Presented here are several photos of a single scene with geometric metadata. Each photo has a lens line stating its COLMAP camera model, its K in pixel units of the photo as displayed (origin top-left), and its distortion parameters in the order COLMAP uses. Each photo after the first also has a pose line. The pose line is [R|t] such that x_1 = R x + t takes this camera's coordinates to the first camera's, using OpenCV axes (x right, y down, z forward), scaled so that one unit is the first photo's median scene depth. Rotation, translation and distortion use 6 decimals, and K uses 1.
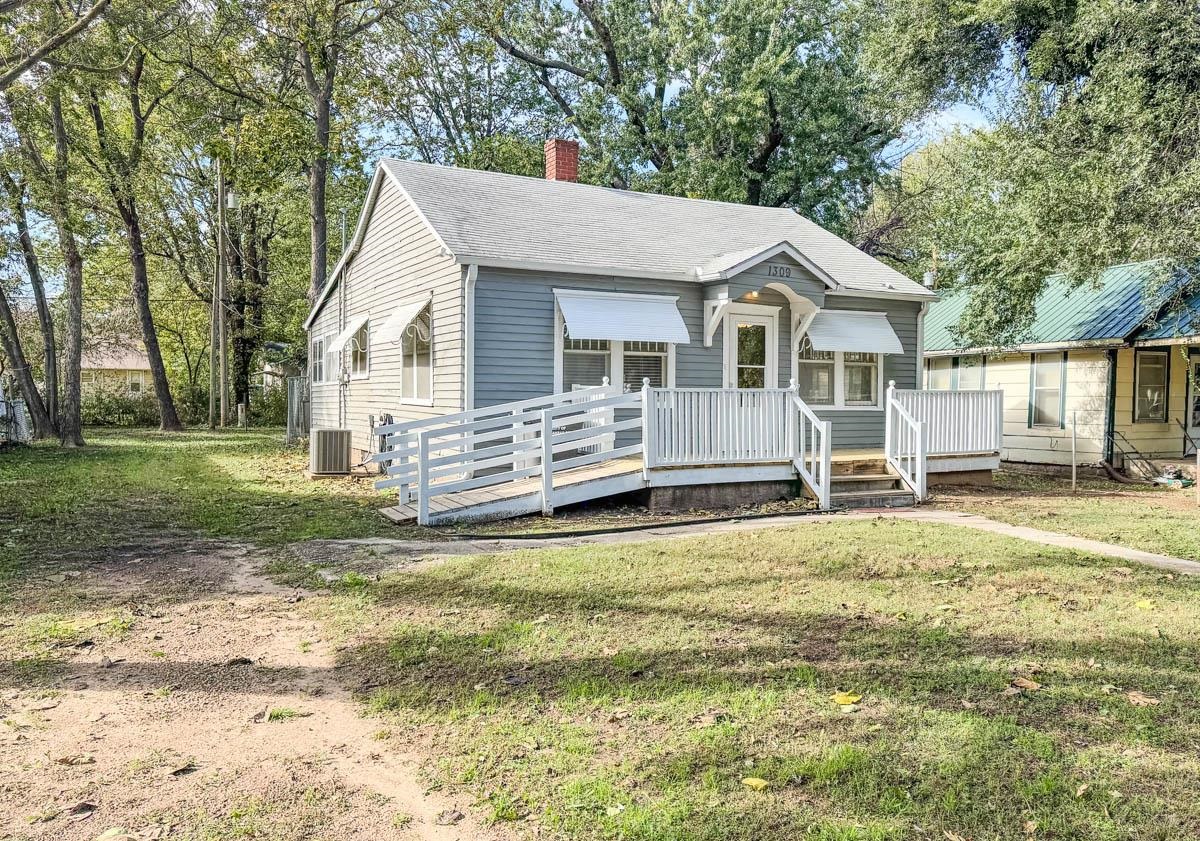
lens RADIAL K [[886.1, 0, 648.2], [0, 886.1, 505.1], [0, 0, 1]] dist [-0.003609, 0.010756]
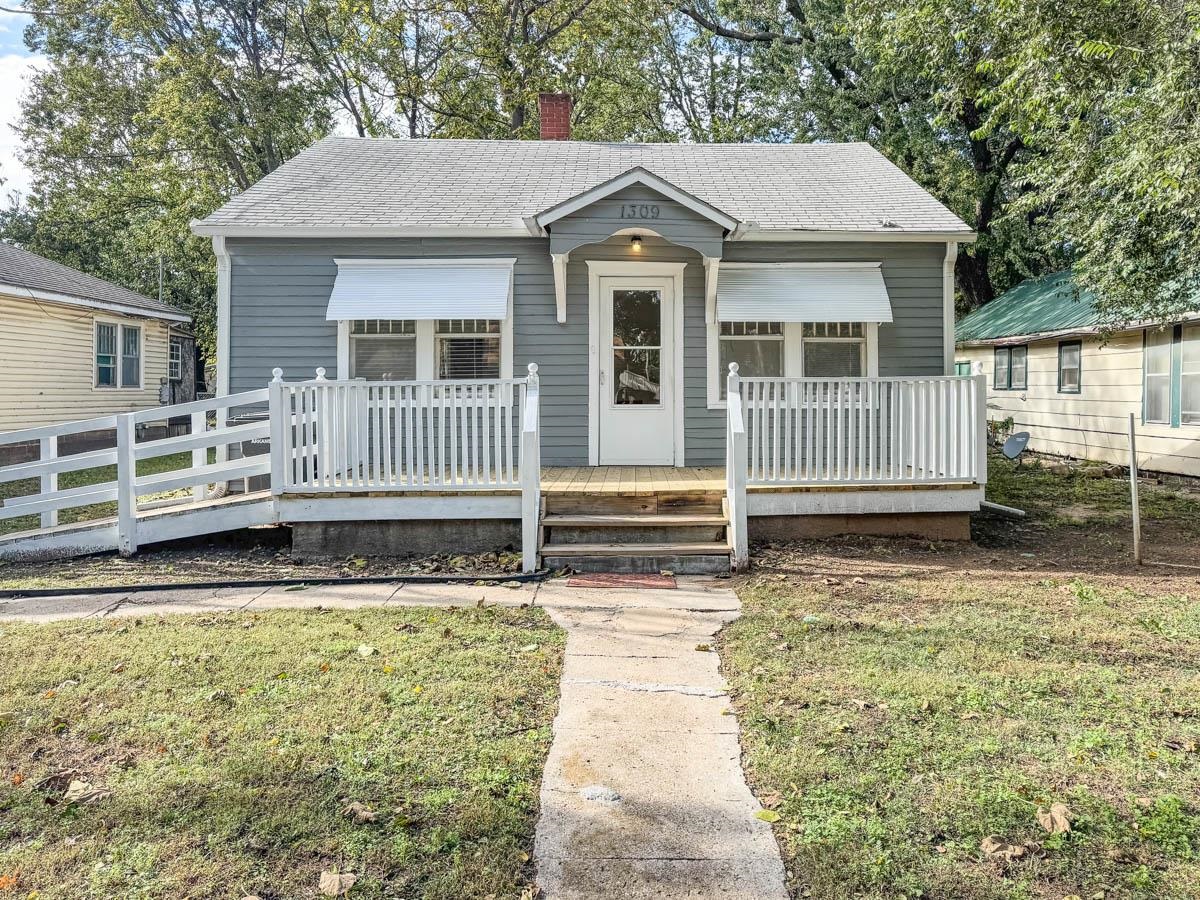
lens RADIAL K [[837.0, 0, 609.0], [0, 837.0, 446.7], [0, 0, 1]] dist [-0.003998, 0.025702]
pose [[0.897196, 0.018720, -0.441237, 0.364333], [-0.041897, 0.998203, -0.042843, -0.043287], [0.439642, 0.056925, 0.896368, 0.356714]]
